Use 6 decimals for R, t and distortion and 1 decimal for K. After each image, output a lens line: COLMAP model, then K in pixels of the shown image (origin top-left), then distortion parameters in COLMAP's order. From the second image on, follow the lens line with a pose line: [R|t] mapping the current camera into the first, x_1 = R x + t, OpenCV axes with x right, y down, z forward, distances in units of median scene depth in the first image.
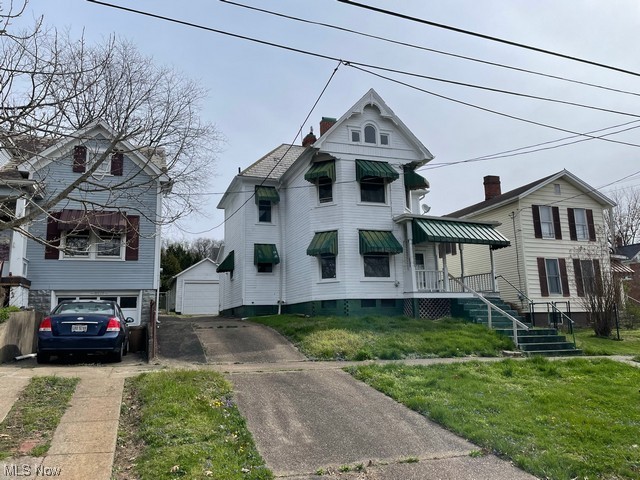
lens RADIAL K [[485.3, 0, 320.9], [0, 485.3, 239.5], [0, 0, 1]] dist [0.052516, 0.000691]
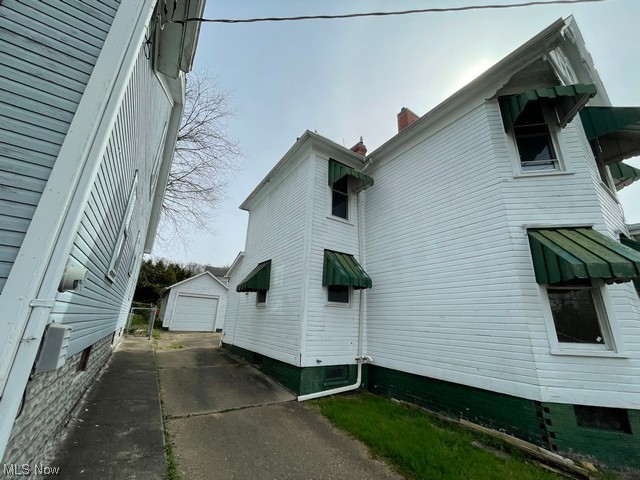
lens RADIAL K [[258.7, 0, 317.2], [0, 258.7, 240.1], [0, 0, 1]] dist [0.002805, 0.000316]
pose [[0.972100, 0.129785, 0.195392, -0.203787], [-0.103039, 0.984582, -0.141353, 0.041561], [-0.210725, 0.117277, 0.970485, 0.695347]]
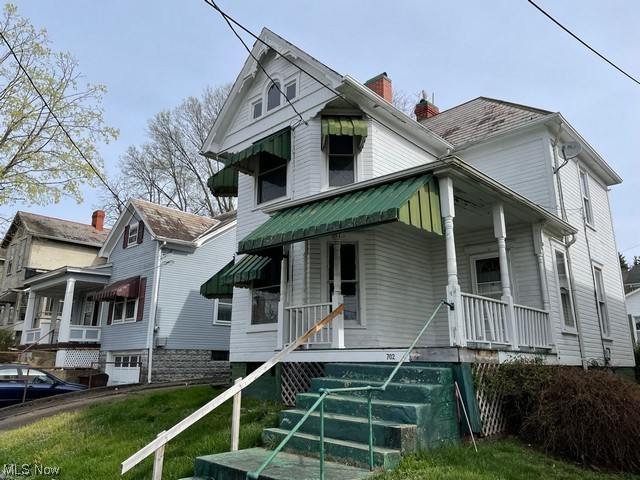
lens RADIAL K [[485.3, 0, 319.7], [0, 485.3, 237.4], [0, 0, 1]] dist [0.052516, 0.000691]
pose [[0.447234, -0.197350, -0.872373, 0.569933], [0.139517, 0.978808, -0.149902, 0.060549], [0.883468, -0.054669, 0.465290, 0.659649]]
